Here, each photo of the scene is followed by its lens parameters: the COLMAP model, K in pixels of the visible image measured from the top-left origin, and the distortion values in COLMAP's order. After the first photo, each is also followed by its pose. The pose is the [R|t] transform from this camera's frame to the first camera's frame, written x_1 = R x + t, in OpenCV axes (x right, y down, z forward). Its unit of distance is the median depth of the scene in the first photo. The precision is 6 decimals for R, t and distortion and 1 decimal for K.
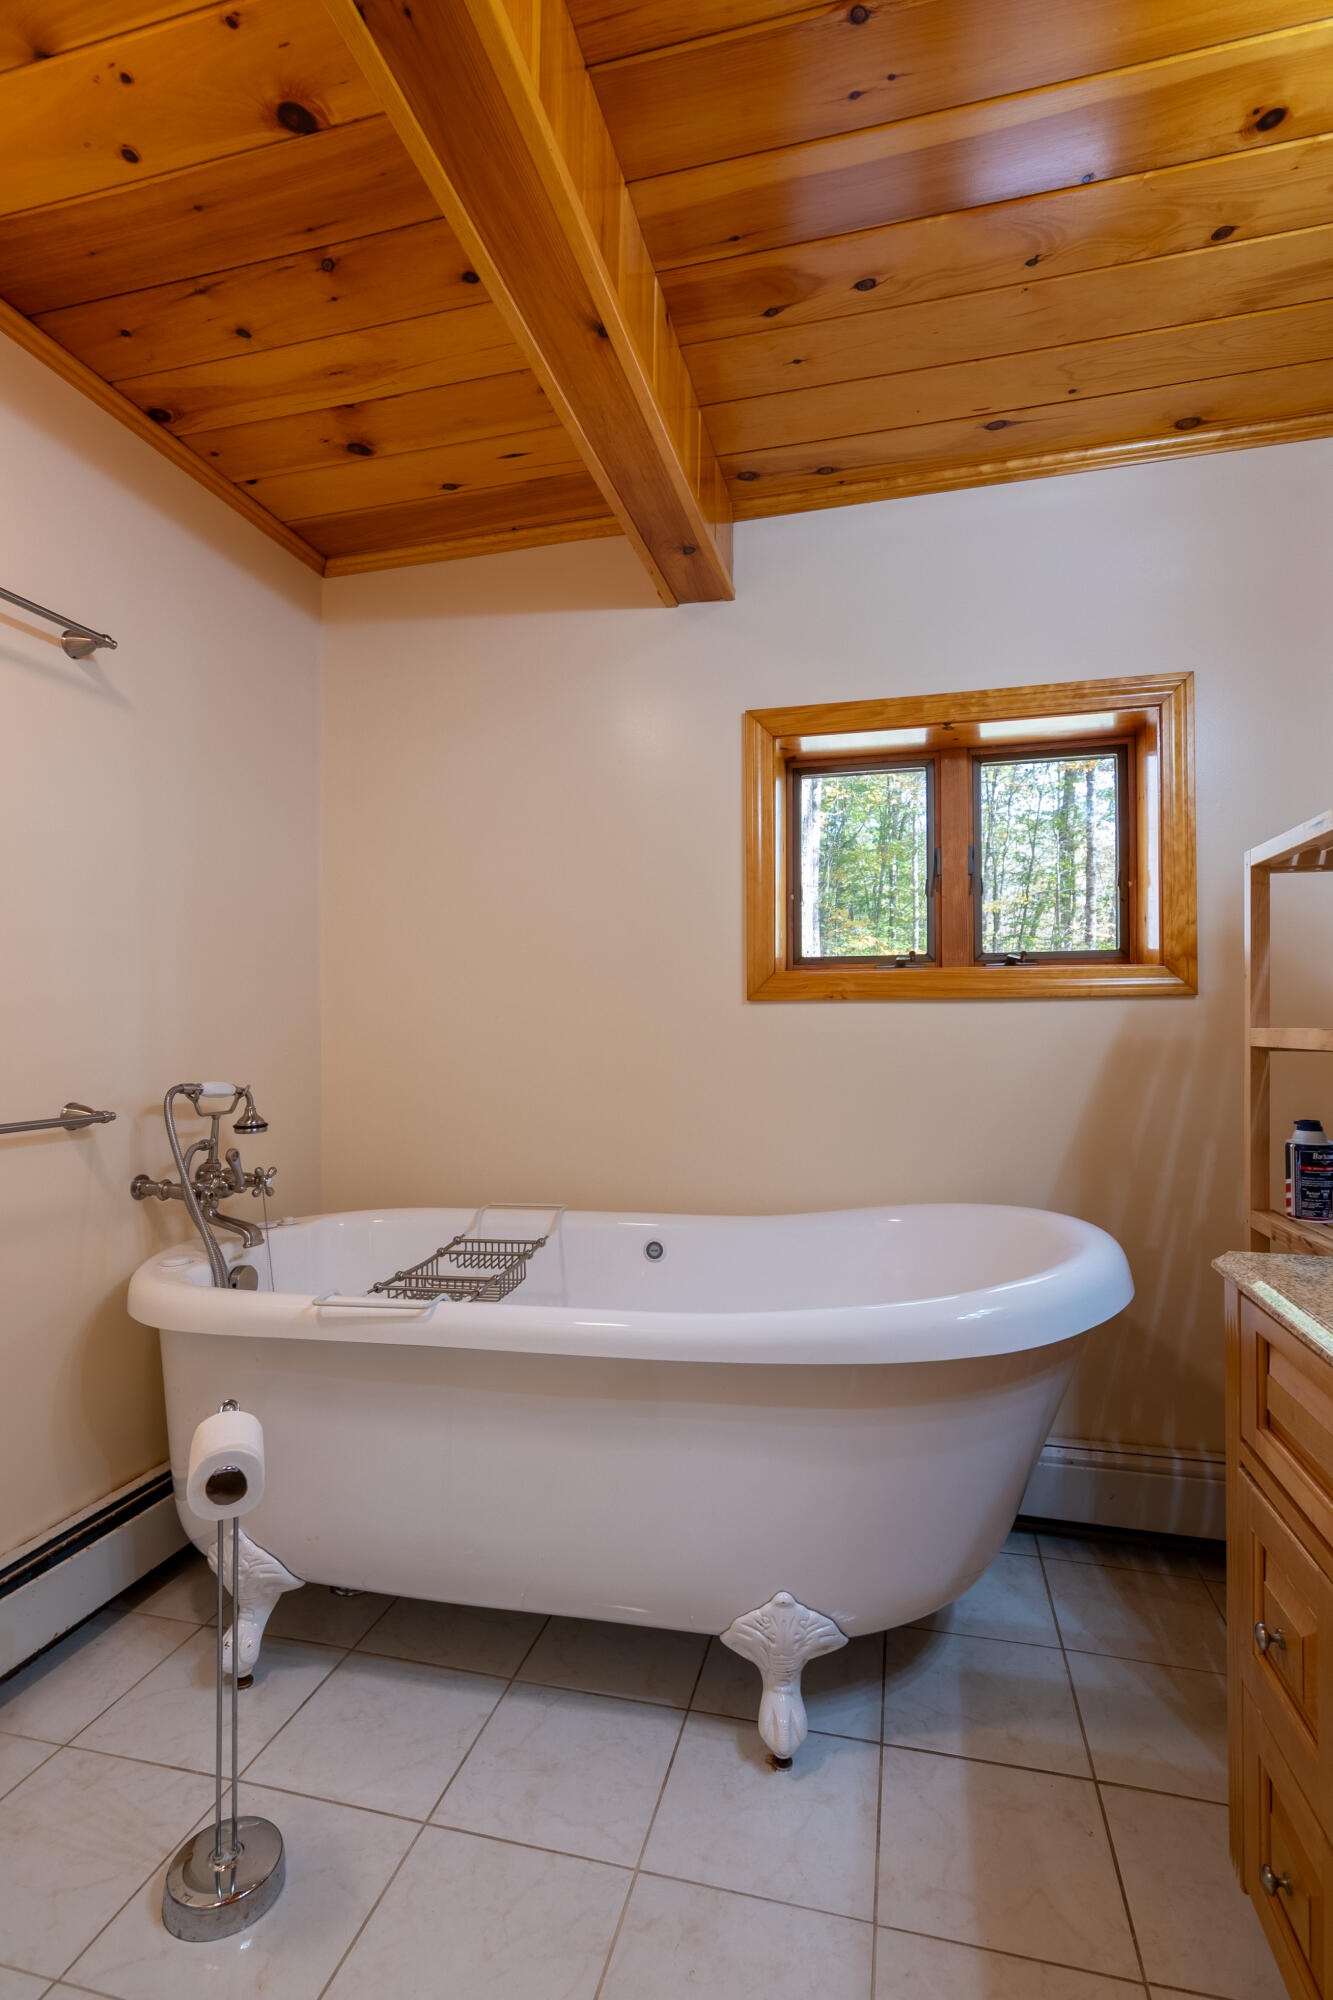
lens RADIAL K [[977.6, 0, 664.4], [0, 977.6, 1008.8], [0, 0, 1]] dist [-0.002506, 0.002739]
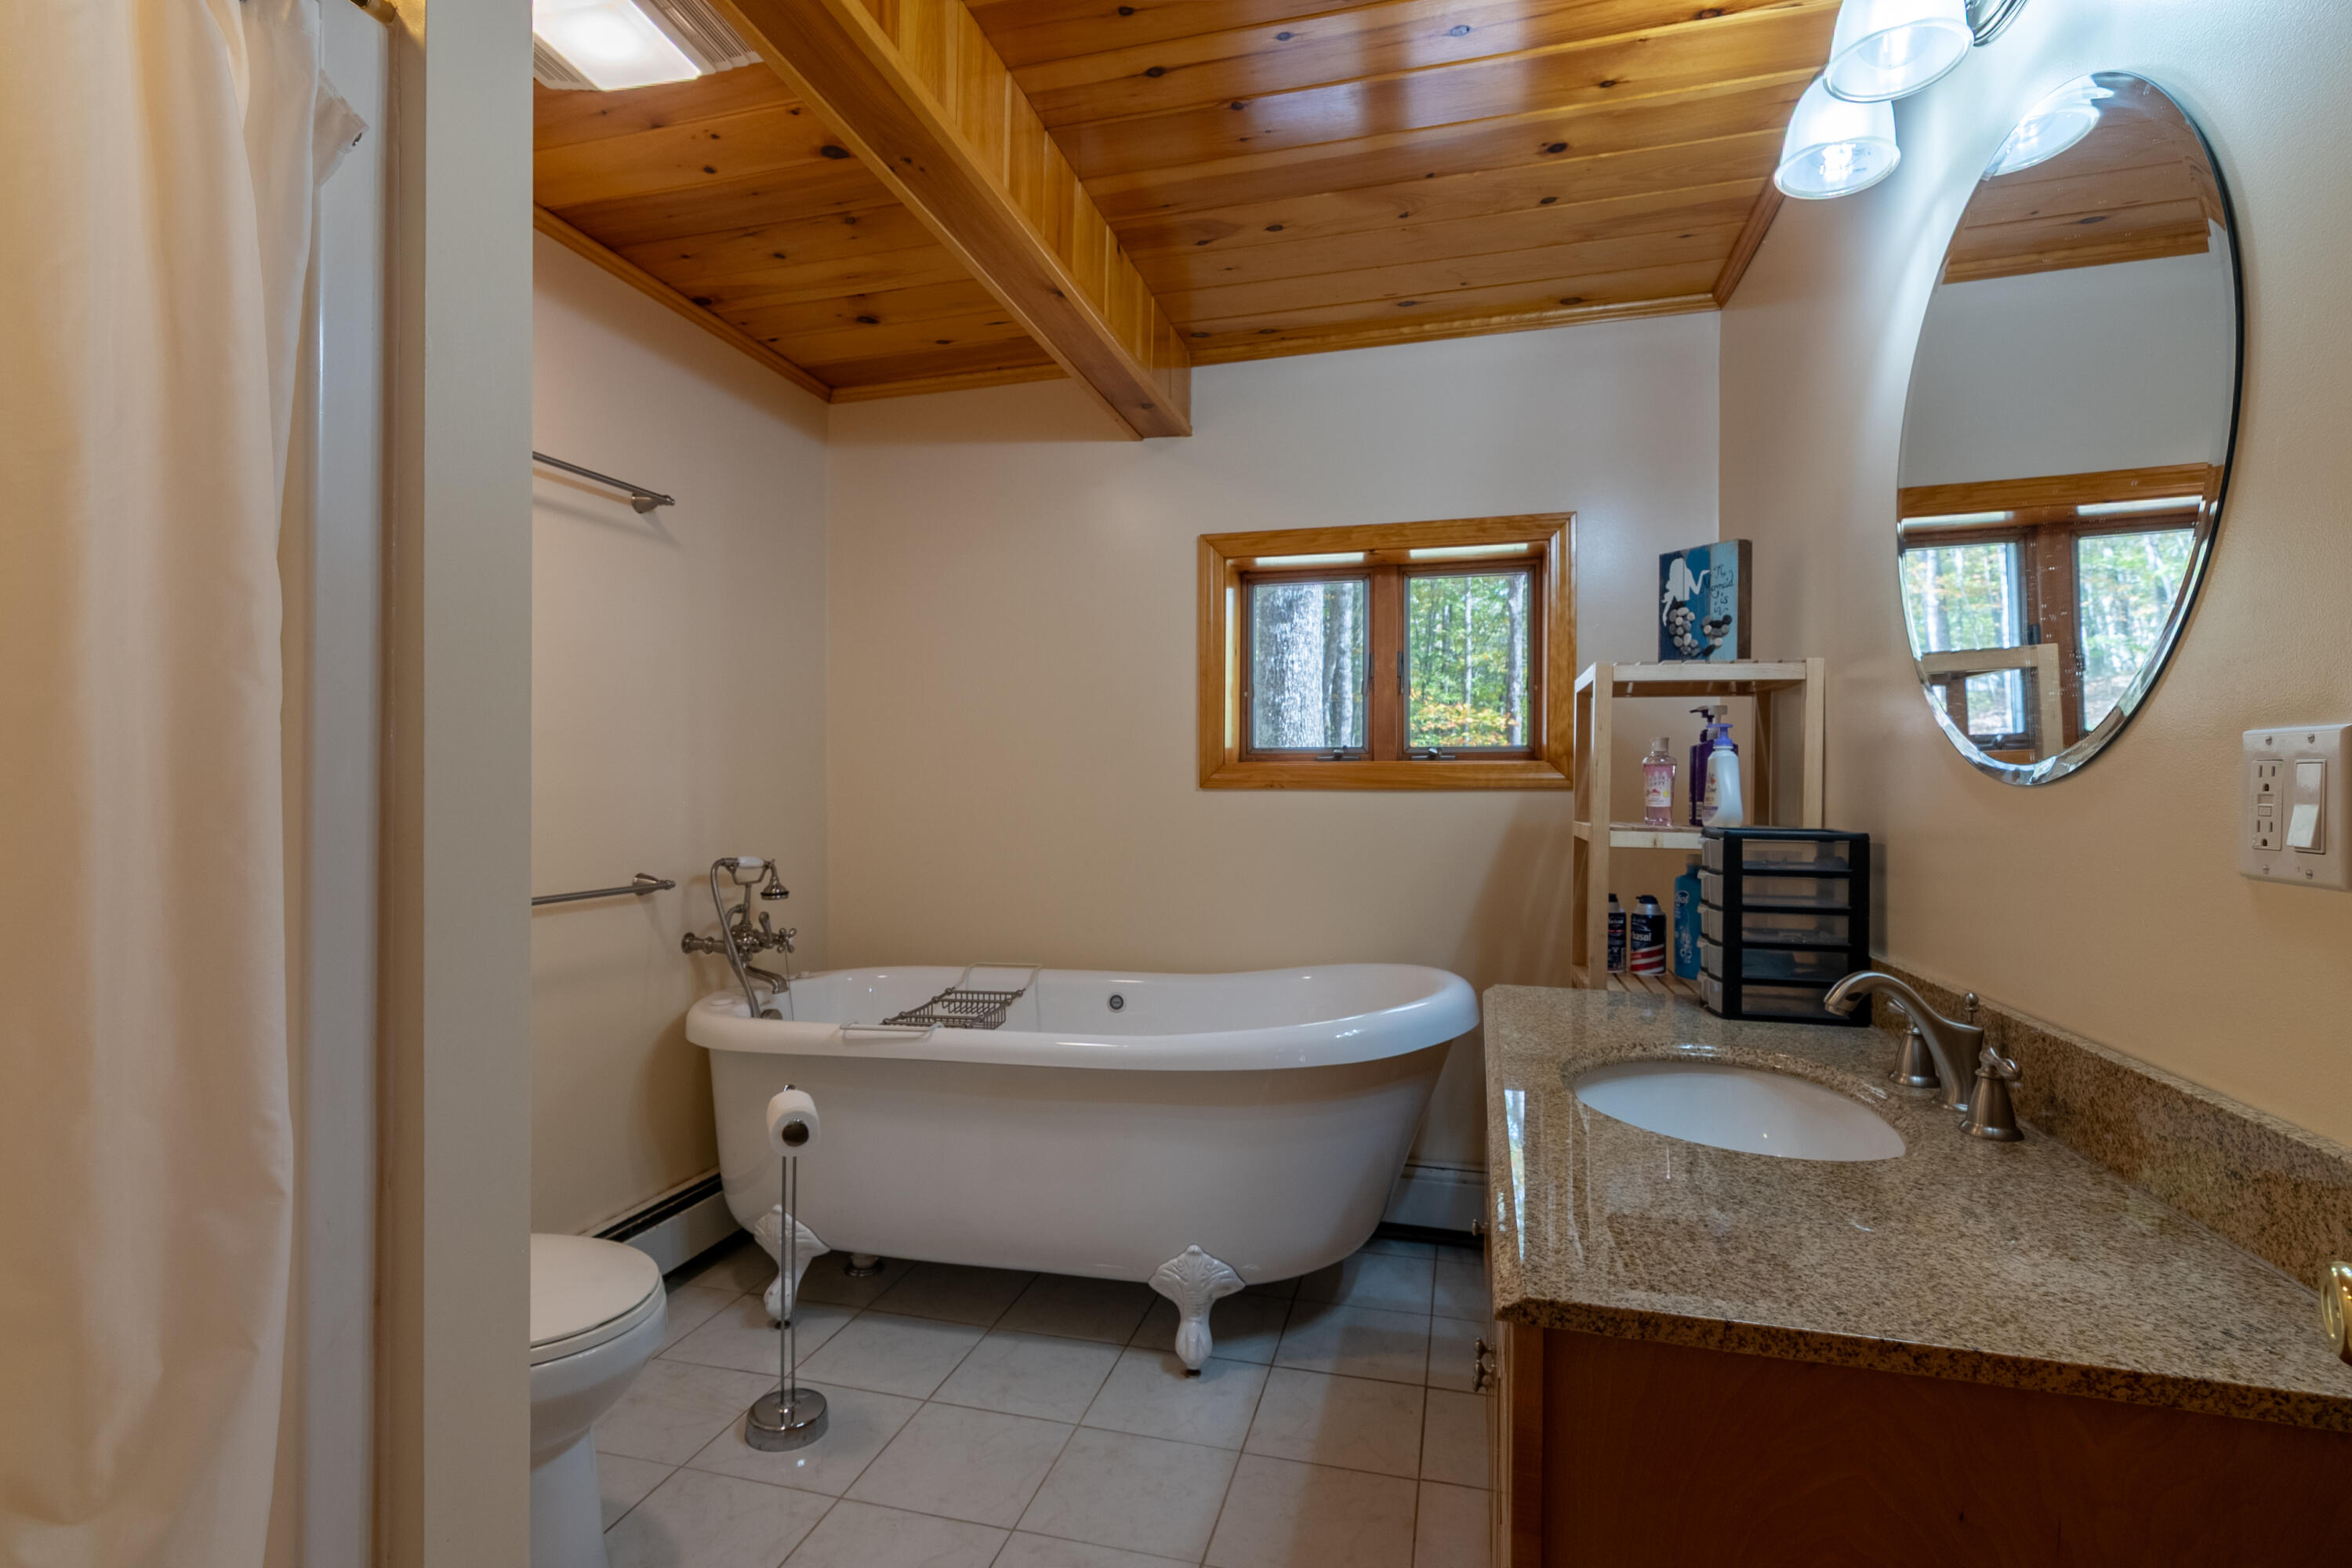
lens RADIAL K [[1149.6, 0, 1167.0], [0, 1149.6, 785.0], [0, 0, 1]] dist [-0.002506, 0.002739]
pose [[0.999840, 0.005580, -0.017012, 0.083509], [-0.005278, 0.999828, 0.017765, -0.043546], [0.017109, -0.017673, 0.999697, -0.427332]]
